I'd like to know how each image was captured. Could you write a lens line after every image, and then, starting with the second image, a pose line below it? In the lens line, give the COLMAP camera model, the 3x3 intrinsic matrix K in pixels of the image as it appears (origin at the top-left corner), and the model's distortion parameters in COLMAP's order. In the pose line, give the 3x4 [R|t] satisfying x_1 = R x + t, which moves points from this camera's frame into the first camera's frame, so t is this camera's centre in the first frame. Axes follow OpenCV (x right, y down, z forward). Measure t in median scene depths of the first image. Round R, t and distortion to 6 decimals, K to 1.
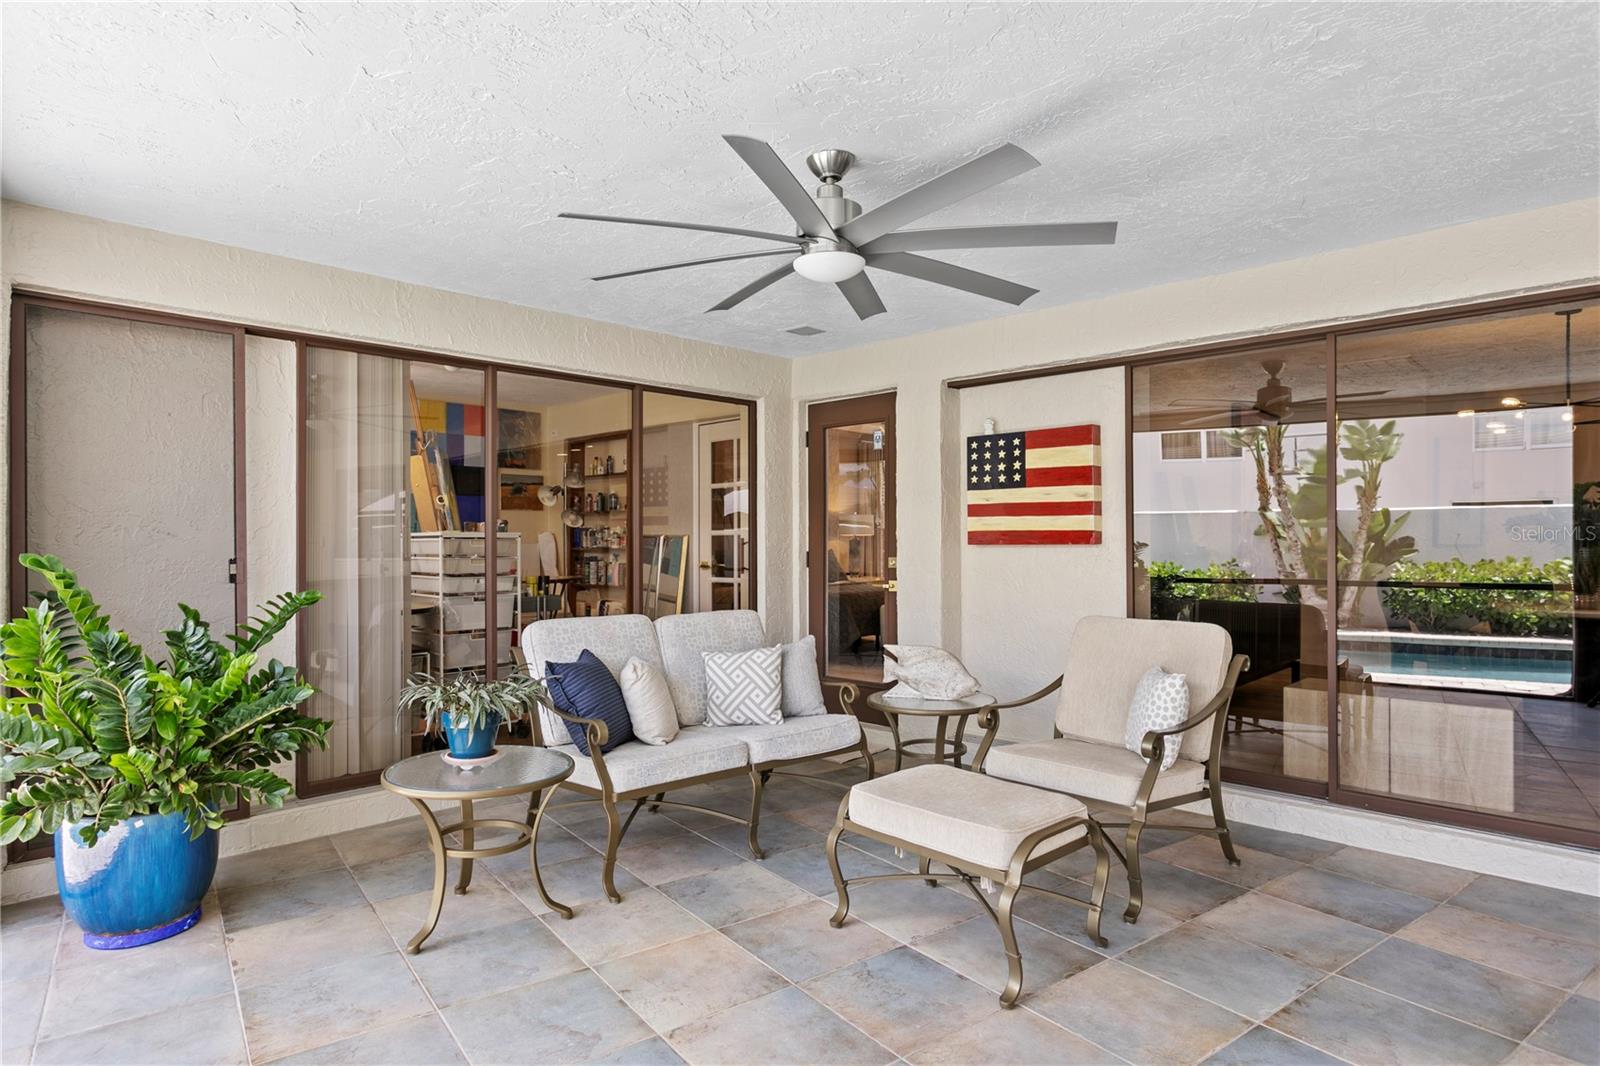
lens RADIAL K [[926.5, 0, 800.0], [0, 926.5, 533.0], [0, 0, 1]] dist [-0.011313, 0.001364]
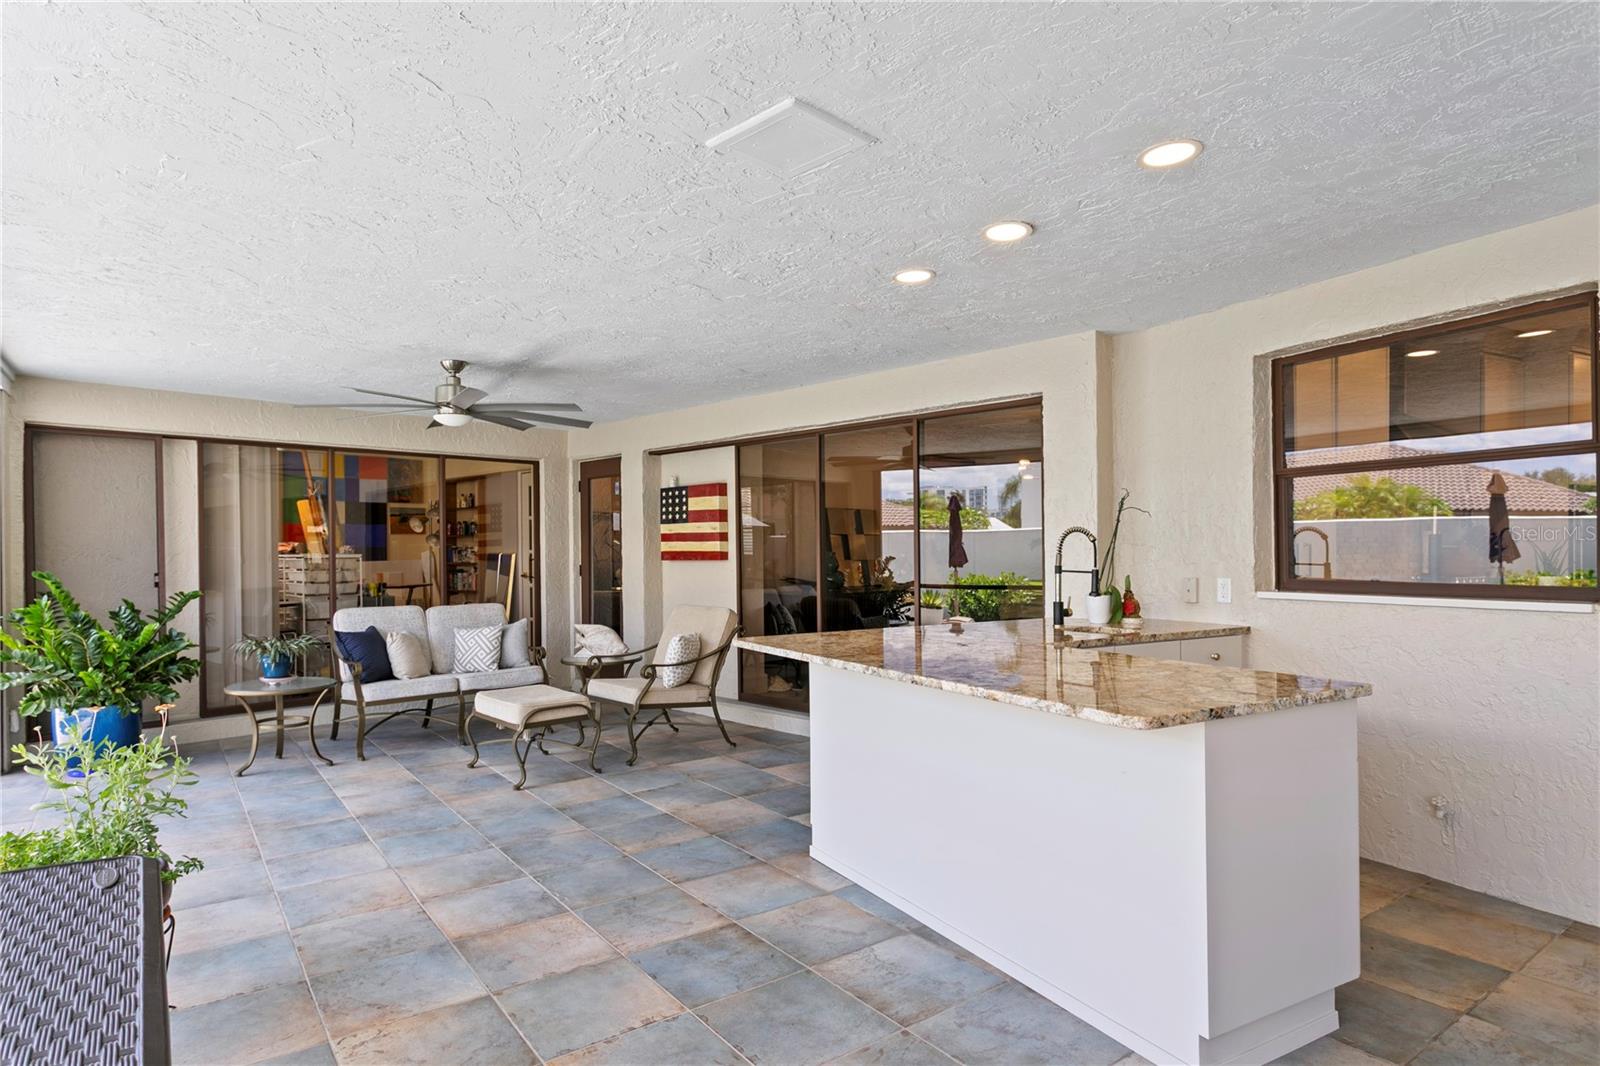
lens RADIAL K [[934.3, 0, 803.1], [0, 934.3, 550.1], [0, 0, 1]] dist [0.001197, -0.001795]
pose [[0.999965, -0.005818, -0.006055, 0.559760], [0.005869, 0.999947, 0.008431, -0.020622], [0.006006, -0.008467, 0.999946, -0.680422]]
